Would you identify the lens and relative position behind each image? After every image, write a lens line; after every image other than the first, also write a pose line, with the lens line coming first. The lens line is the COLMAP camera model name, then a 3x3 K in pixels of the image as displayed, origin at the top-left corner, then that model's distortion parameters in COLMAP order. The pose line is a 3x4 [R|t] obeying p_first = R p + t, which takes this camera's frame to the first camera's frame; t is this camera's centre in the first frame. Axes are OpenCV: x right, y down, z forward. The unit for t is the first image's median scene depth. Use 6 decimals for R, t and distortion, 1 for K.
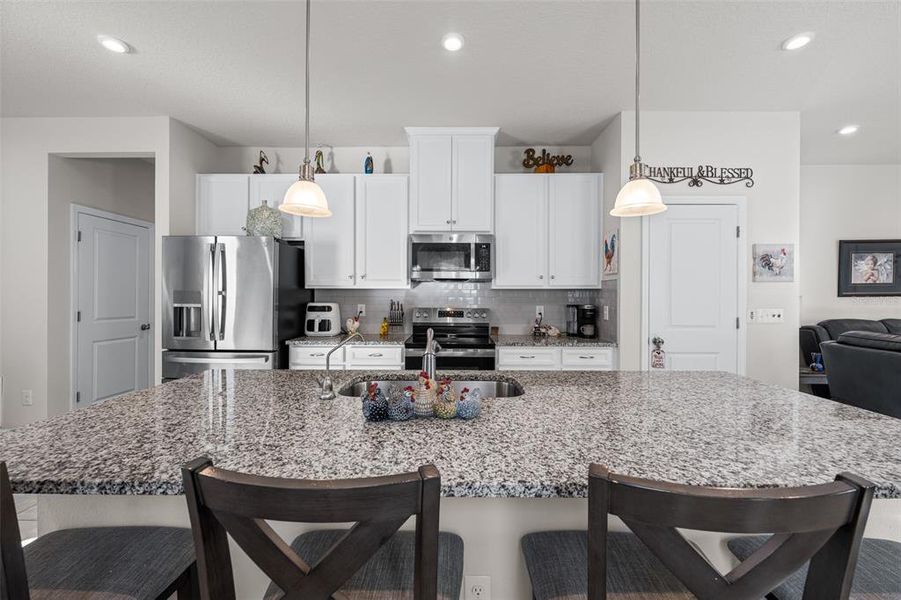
lens RADIAL K [[356.8, 0, 449.2], [0, 356.8, 298.2], [0, 0, 1]] dist [0.002243, 0.000230]
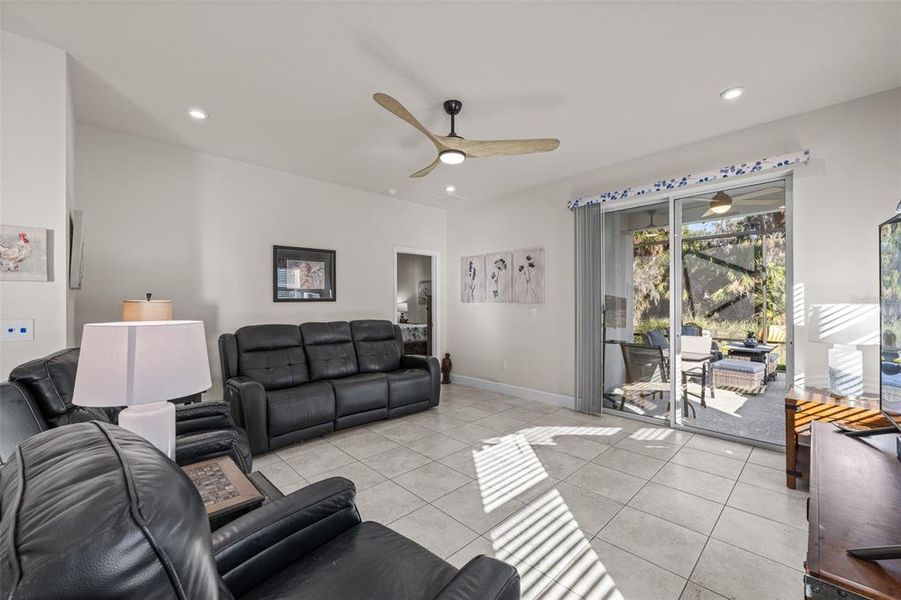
lens RADIAL K [[356.8, 0, 449.2], [0, 356.8, 298.2], [0, 0, 1]] dist [0.002243, 0.000230]
pose [[0.717428, 0.003519, 0.696623, 0.934516], [0.006035, 0.999918, -0.011266, 0.000250], [-0.696606, 0.012287, 0.717348, -0.067617]]
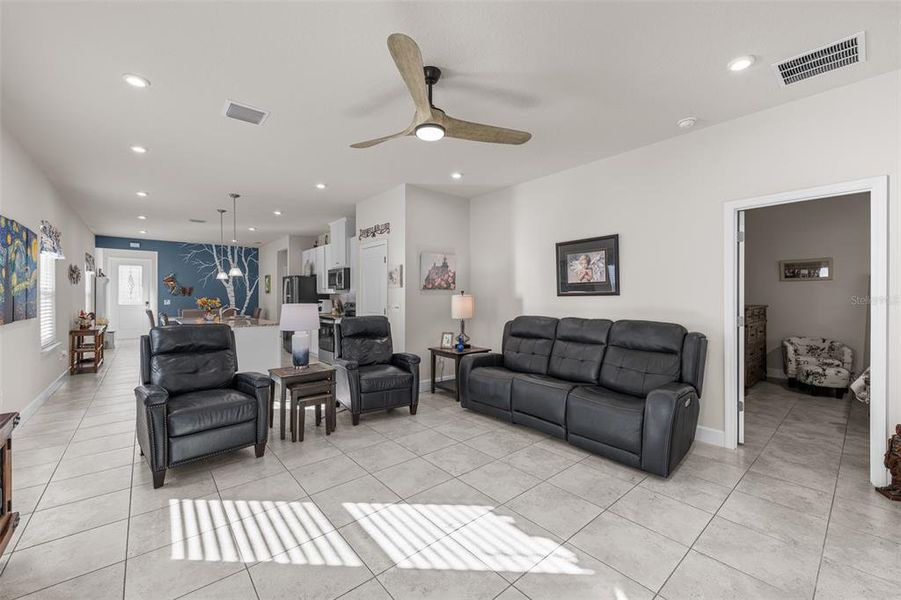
lens RADIAL K [[356.8, 0, 449.2], [0, 356.8, 298.2], [0, 0, 1]] dist [0.002243, 0.000230]
pose [[0.657690, -0.000705, -0.753288, 2.101035], [-0.000766, 0.999998, -0.001605, 0.005374], [0.753288, 0.001632, 0.657689, 0.073028]]
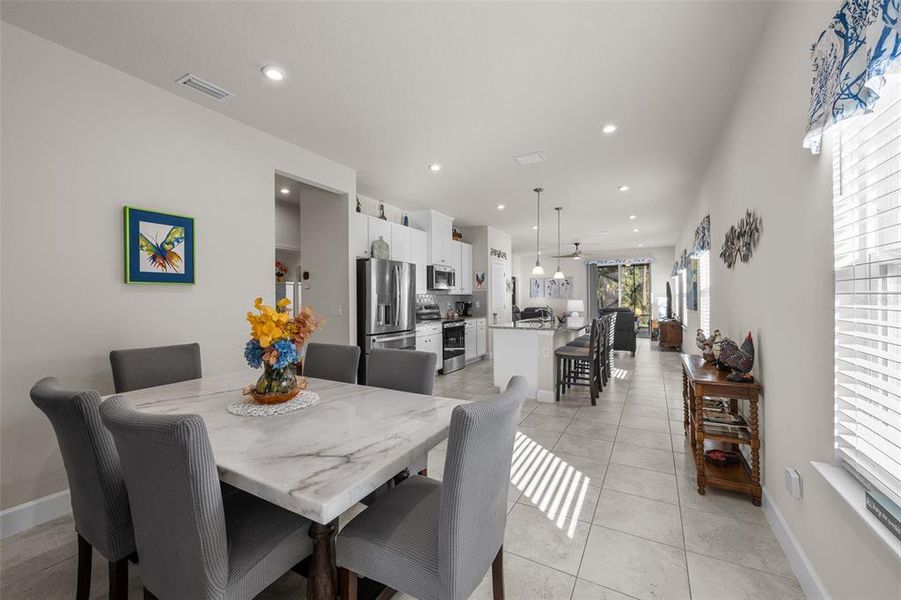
lens RADIAL K [[356.8, 0, 449.2], [0, 356.8, 298.2], [0, 0, 1]] dist [0.002243, 0.000230]
pose [[0.484440, -0.004692, 0.874812, -1.697661], [0.017350, 0.999840, -0.004245, 0.003487], [-0.874652, 0.017234, 0.484444, 0.011712]]
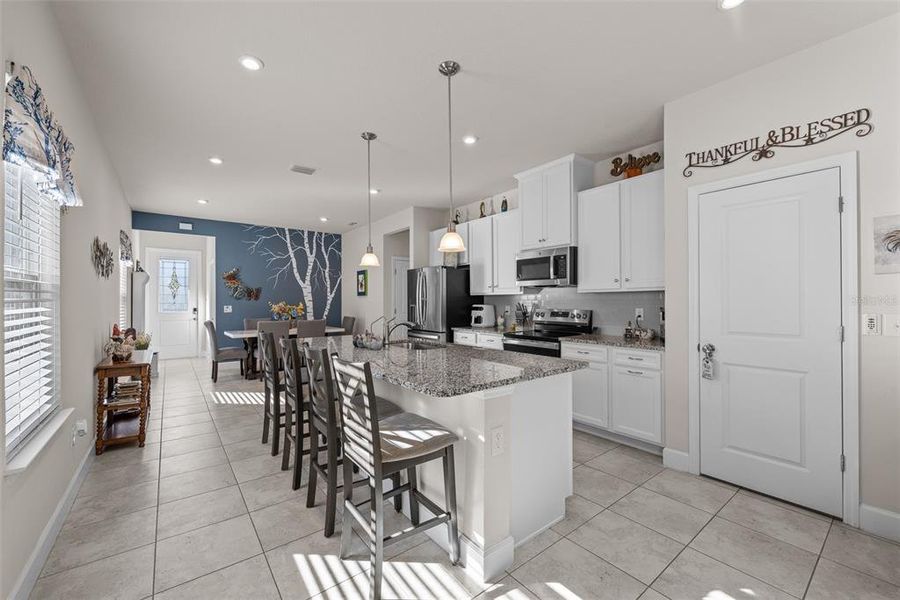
lens RADIAL K [[363.7, 0, 450.0], [0, 363.7, 300.0], [0, 0, 1]] dist [0.002170, 0.000179]
pose [[0.623482, -0.008939, -0.781786, 0.797788], [0.003371, 0.999956, -0.008746, 0.006482], [0.781830, 0.002817, 0.623485, -0.050139]]
